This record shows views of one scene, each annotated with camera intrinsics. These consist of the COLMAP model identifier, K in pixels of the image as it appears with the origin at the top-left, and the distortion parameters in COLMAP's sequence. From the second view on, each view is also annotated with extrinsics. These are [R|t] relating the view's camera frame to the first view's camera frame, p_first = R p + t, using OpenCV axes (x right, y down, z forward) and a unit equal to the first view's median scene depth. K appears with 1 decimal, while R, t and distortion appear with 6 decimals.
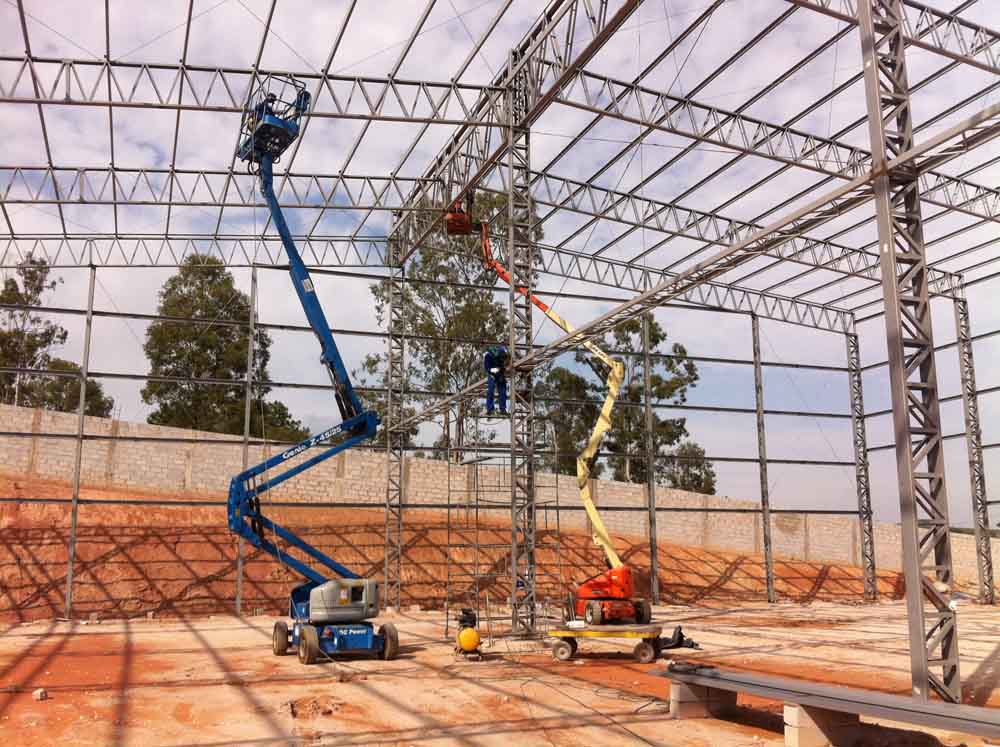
lens RADIAL K [[979.3, 0, 512.8], [0, 979.3, 381.6], [0, 0, 1]] dist [0.116076, -0.407482]
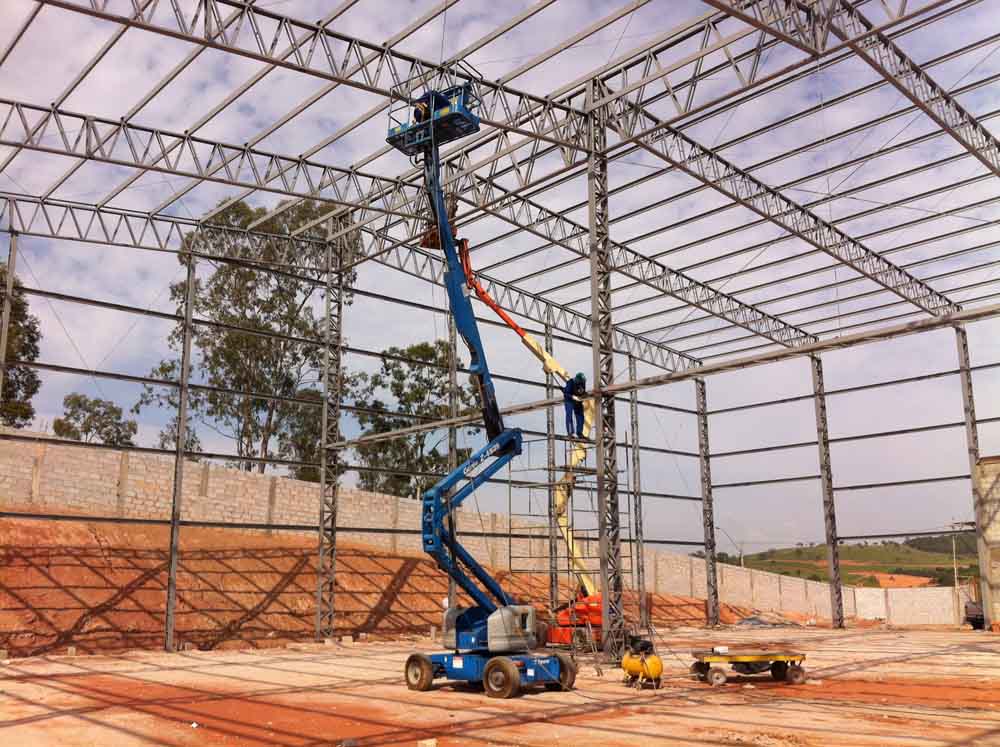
lens RADIAL K [[979.3, 0, 512.8], [0, 979.3, 381.6], [0, 0, 1]] dist [0.116076, -0.407482]
pose [[0.929370, 0.076572, 0.361120, -0.281292], [-0.065903, 0.996951, -0.041786, 0.014152], [-0.363218, 0.015036, 0.931583, 0.065037]]
